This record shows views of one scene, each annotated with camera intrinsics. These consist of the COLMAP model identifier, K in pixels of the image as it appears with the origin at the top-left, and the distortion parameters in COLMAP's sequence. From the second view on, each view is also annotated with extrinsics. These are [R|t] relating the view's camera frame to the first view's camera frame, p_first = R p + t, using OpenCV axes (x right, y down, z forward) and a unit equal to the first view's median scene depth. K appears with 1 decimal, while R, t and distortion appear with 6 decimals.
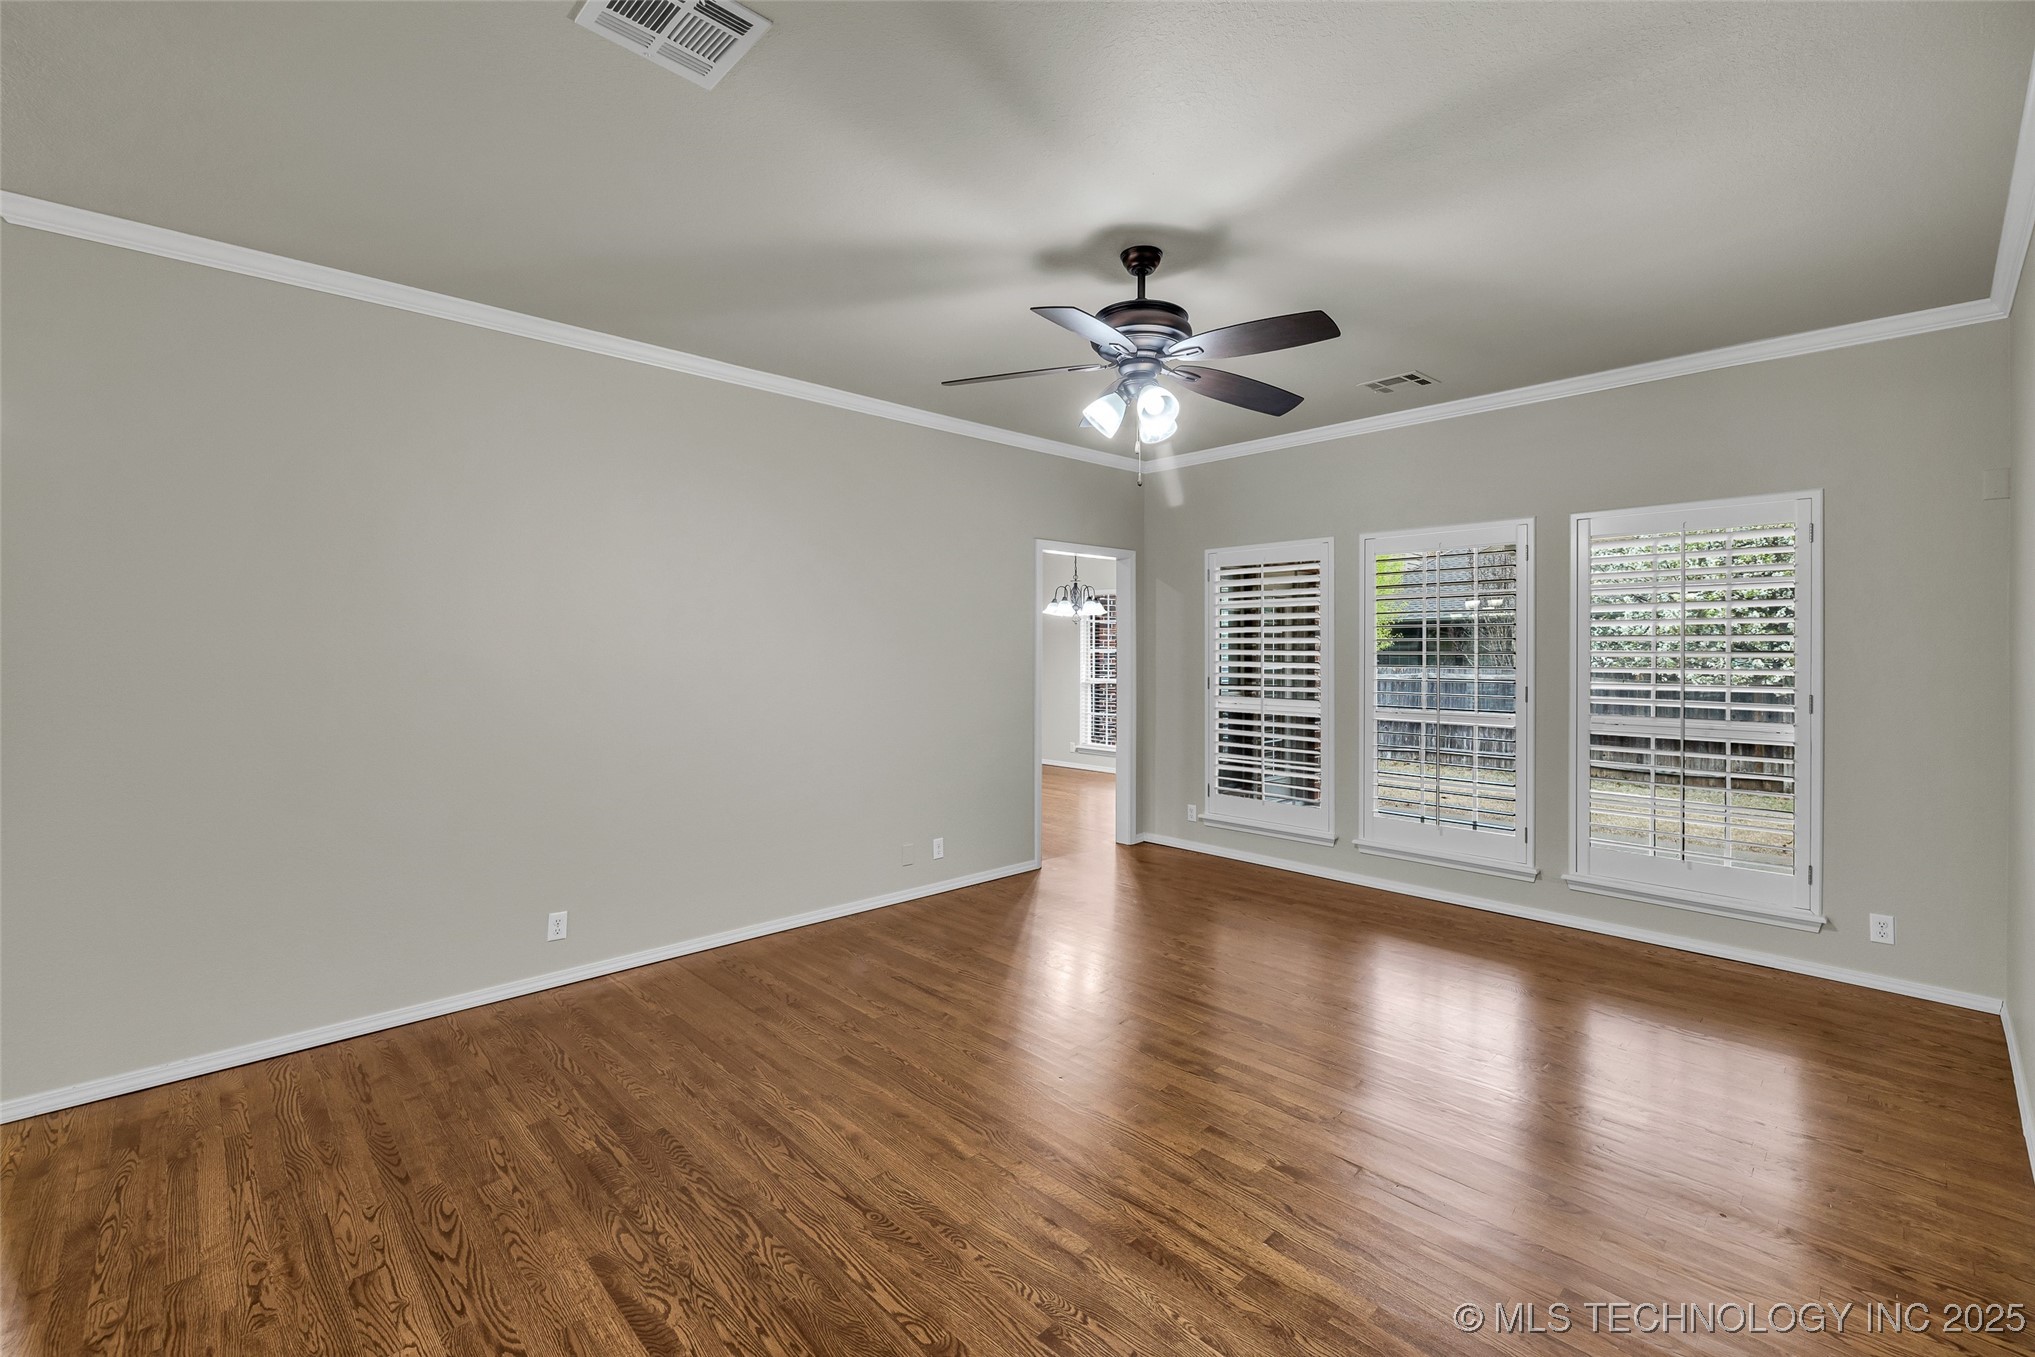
lens RADIAL K [[873.9, 0, 1016.3], [0, 873.9, 635.6], [0, 0, 1]] dist [0.013285, -0.010586]
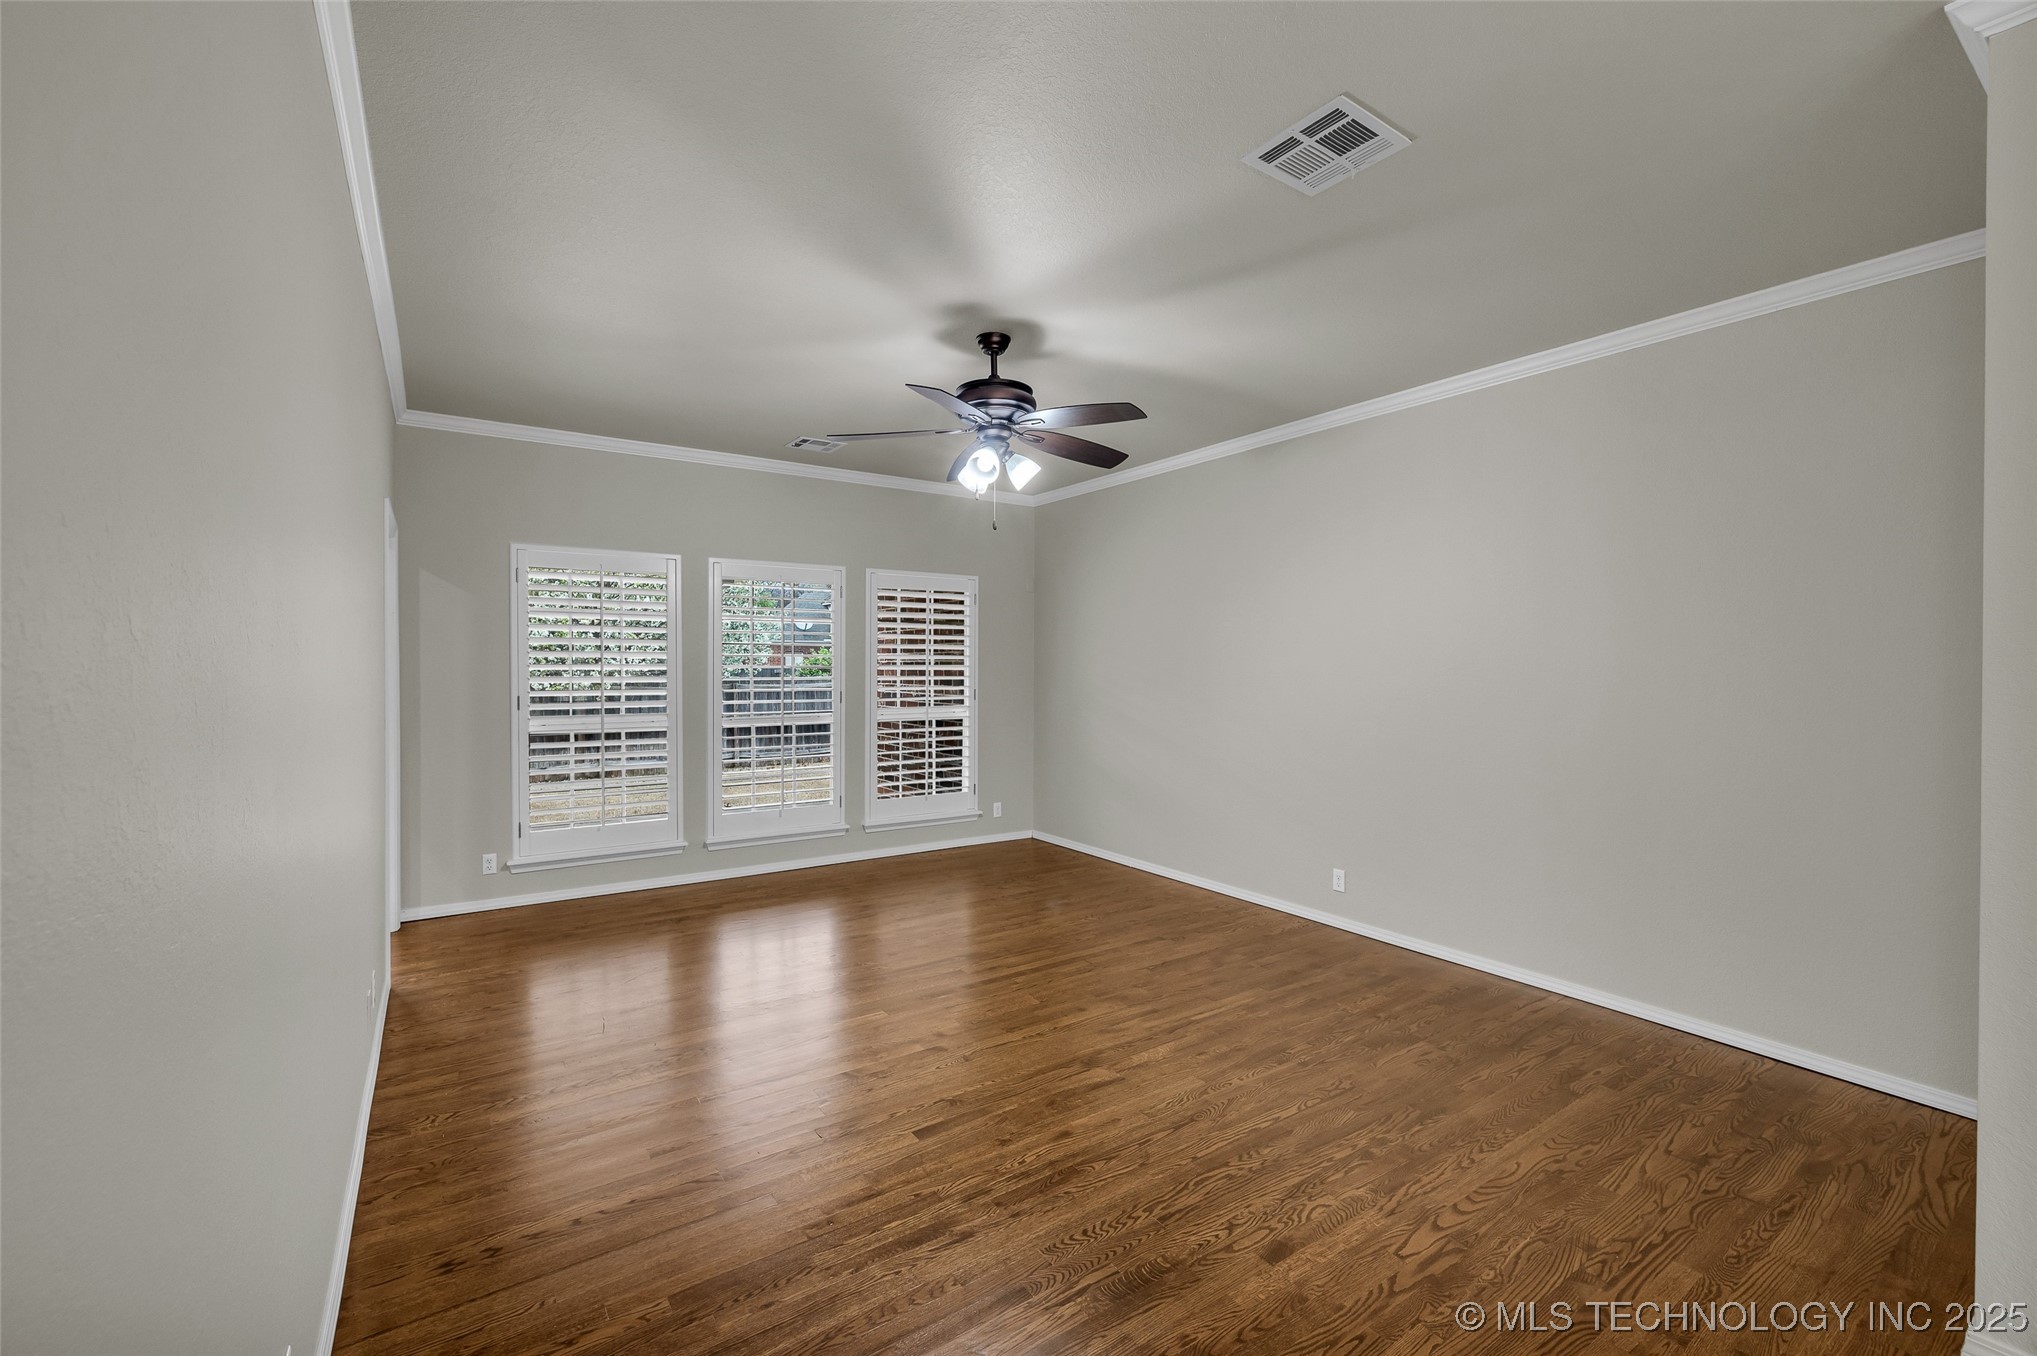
lens RADIAL K [[845.4, 0, 1015.3], [0, 845.4, 678.1], [0, 0, 1]] dist [-0.000158, 0.000021]
pose [[0.166187, -0.021518, 0.985859, -0.738271], [-0.023728, 0.999385, 0.025814, -0.004909], [-0.985809, -0.027683, 0.165574, 0.560261]]
